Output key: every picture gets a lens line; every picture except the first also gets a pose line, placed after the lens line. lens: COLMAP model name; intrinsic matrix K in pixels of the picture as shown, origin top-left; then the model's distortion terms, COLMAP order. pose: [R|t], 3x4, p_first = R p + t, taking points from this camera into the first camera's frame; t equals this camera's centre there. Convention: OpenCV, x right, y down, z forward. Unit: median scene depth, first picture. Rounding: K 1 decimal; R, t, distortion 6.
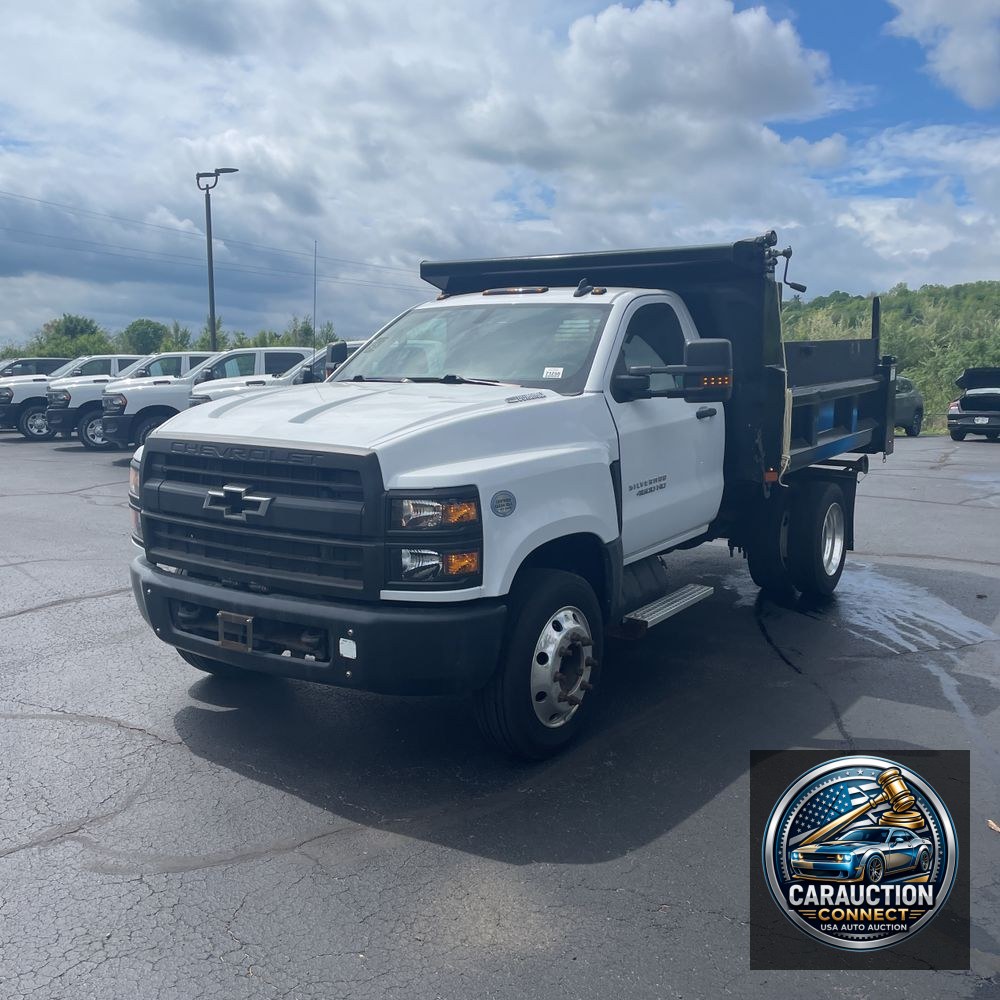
lens RADIAL K [[1025.0, 0, 489.1], [0, 1025.0, 504.2], [0, 0, 1]] dist [0.110999, -0.151236]
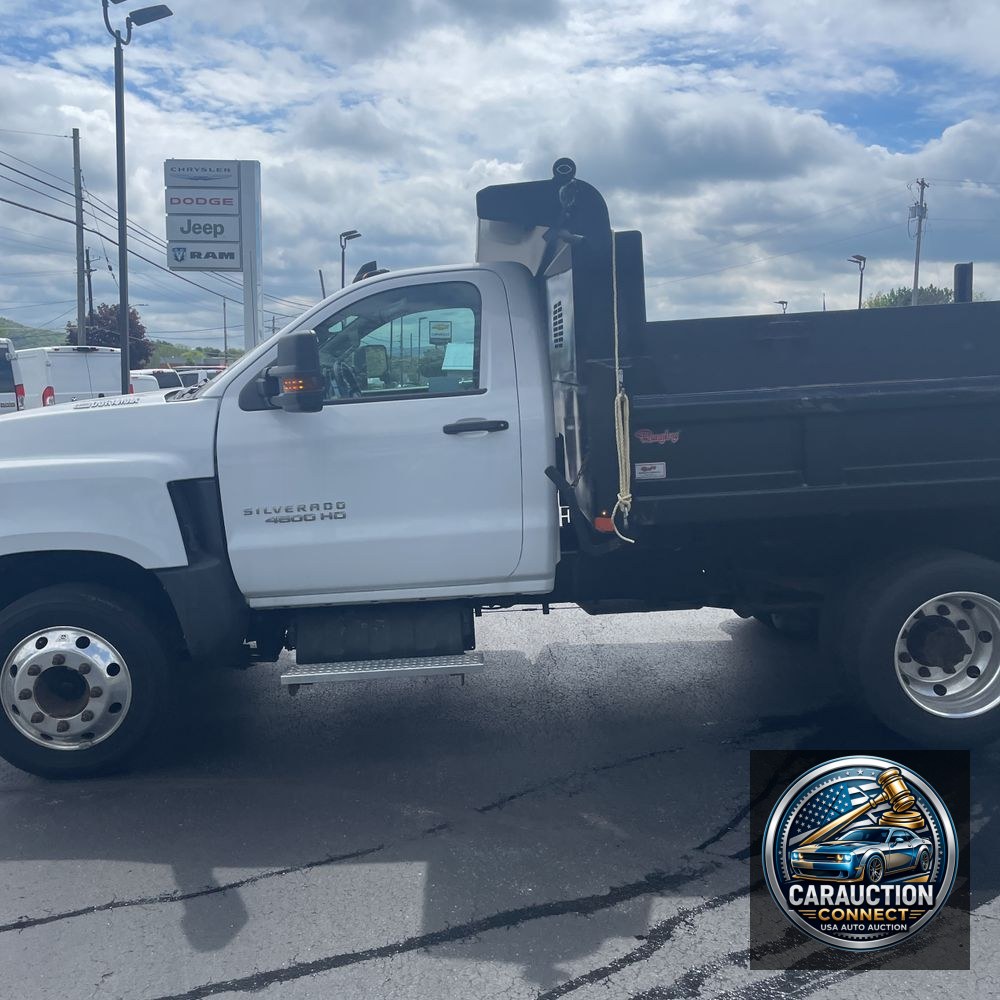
lens RADIAL K [[1025.0, 0, 489.1], [0, 1025.0, 504.2], [0, 0, 1]] dist [0.110999, -0.151236]
pose [[0.576732, 0.087383, -0.812247, 0.887505], [-0.083988, 0.995337, 0.047445, -0.074609], [0.812605, 0.040856, 0.581382, 0.633420]]
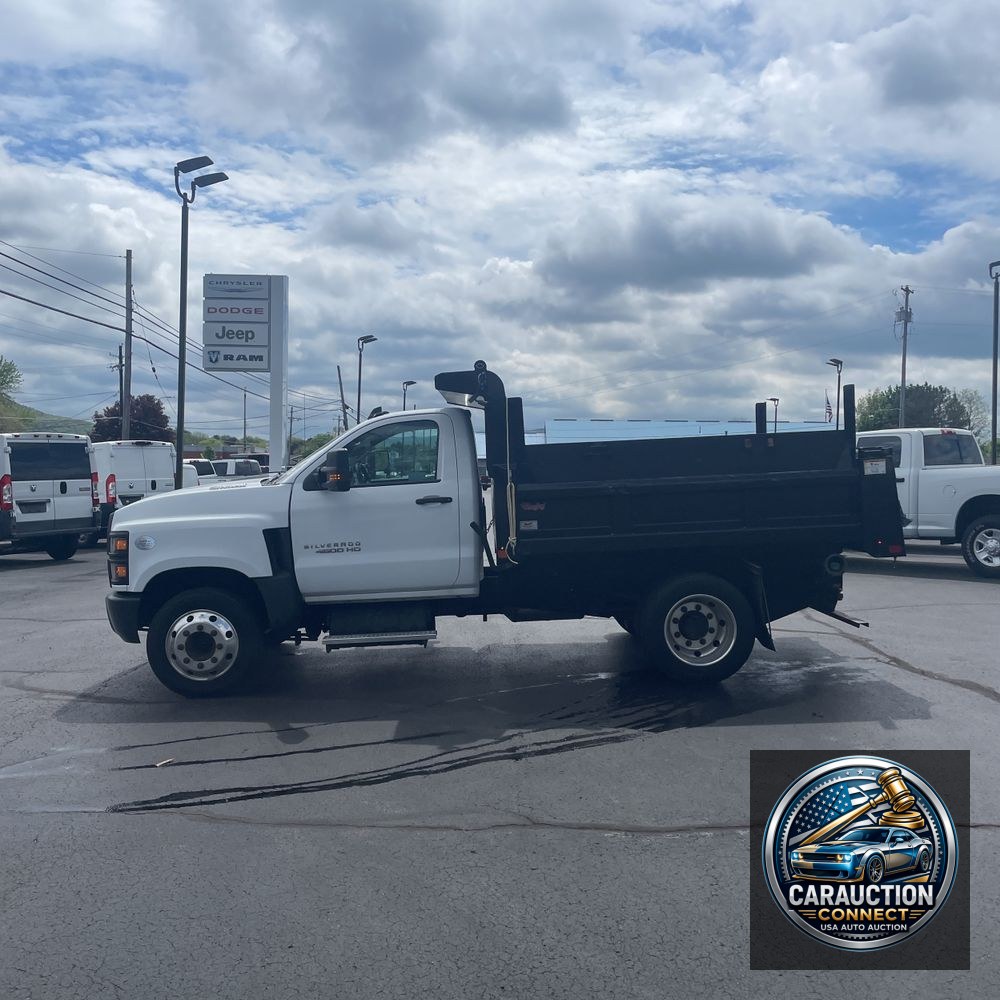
lens RADIAL K [[1046.3, 0, 500.0], [0, 1046.3, 500.0], [0, 0, 1]] dist [0.086955, -0.007047]
pose [[0.574599, 0.019900, -0.818193, 1.476503], [-0.093669, 0.994734, -0.041588, -0.044258], [0.813057, 0.100536, 0.573437, 0.322818]]
